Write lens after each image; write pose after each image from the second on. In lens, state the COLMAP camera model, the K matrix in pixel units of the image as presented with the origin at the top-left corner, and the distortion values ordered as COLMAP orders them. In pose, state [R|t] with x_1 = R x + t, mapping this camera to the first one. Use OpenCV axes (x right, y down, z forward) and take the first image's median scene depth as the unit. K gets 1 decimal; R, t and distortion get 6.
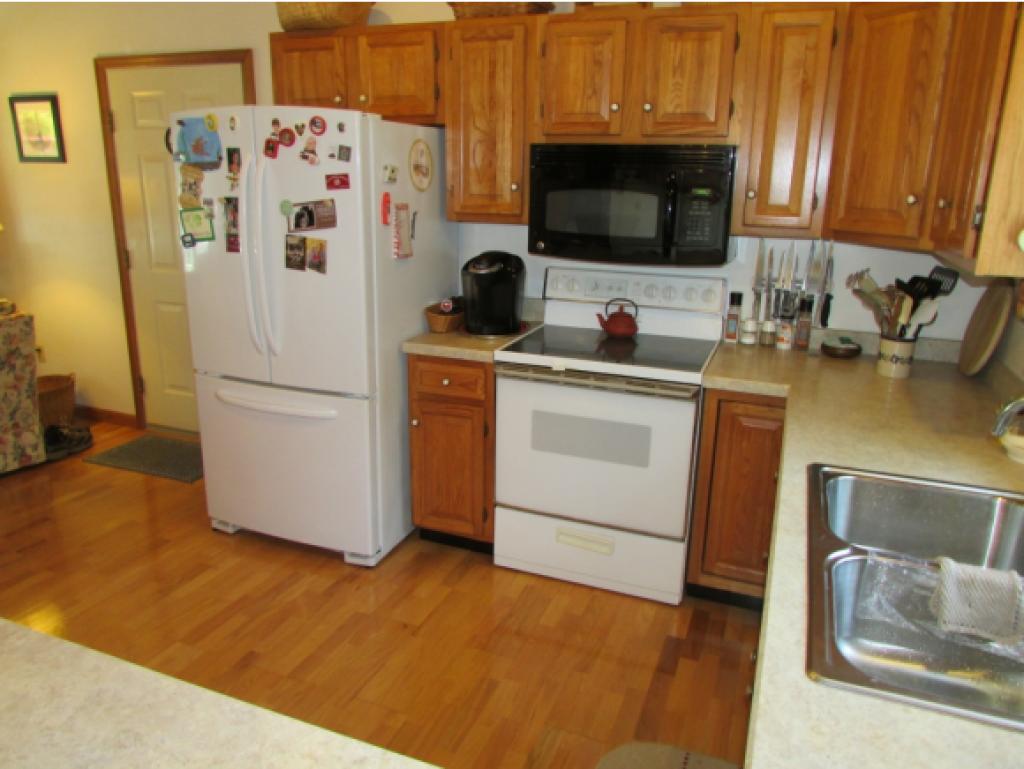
lens RADIAL K [[729.9, 0, 508.3], [0, 729.9, 386.2], [0, 0, 1]] dist [-0.027054, 0.006873]
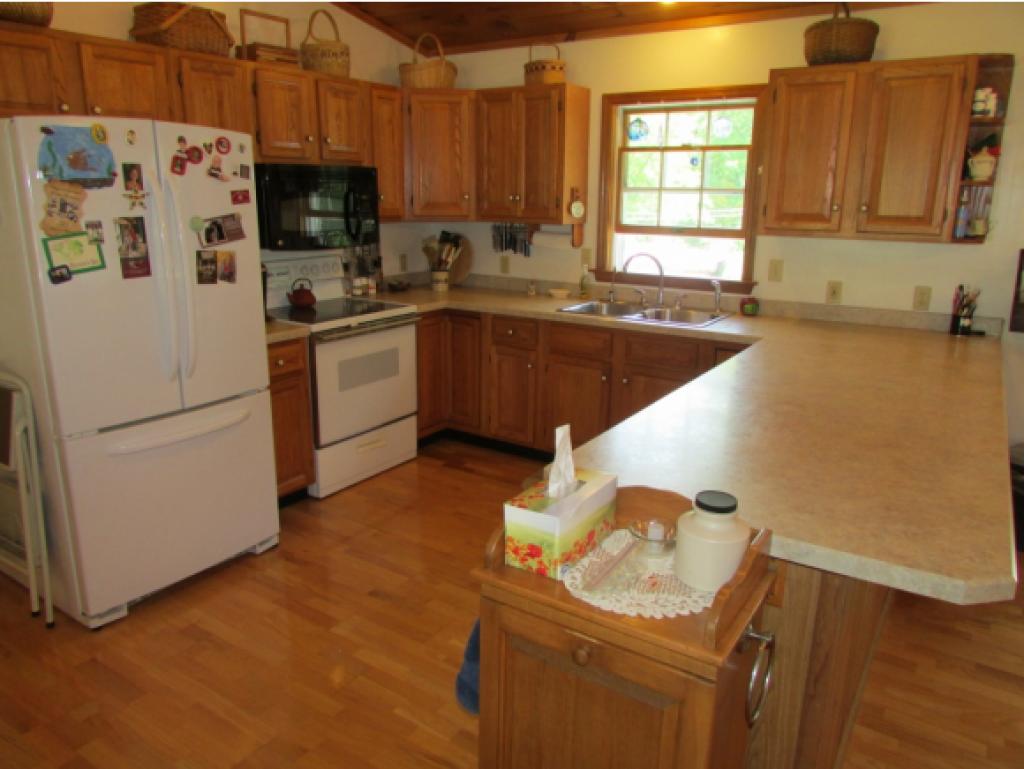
lens RADIAL K [[729.9, 0, 510.2], [0, 729.9, 385.5], [0, 0, 1]] dist [-0.027054, 0.006873]
pose [[0.208652, -0.270170, 0.939932, -1.187637], [0.266482, 0.940426, 0.211156, -0.127012], [-0.940984, 0.206417, 0.268217, 0.353121]]
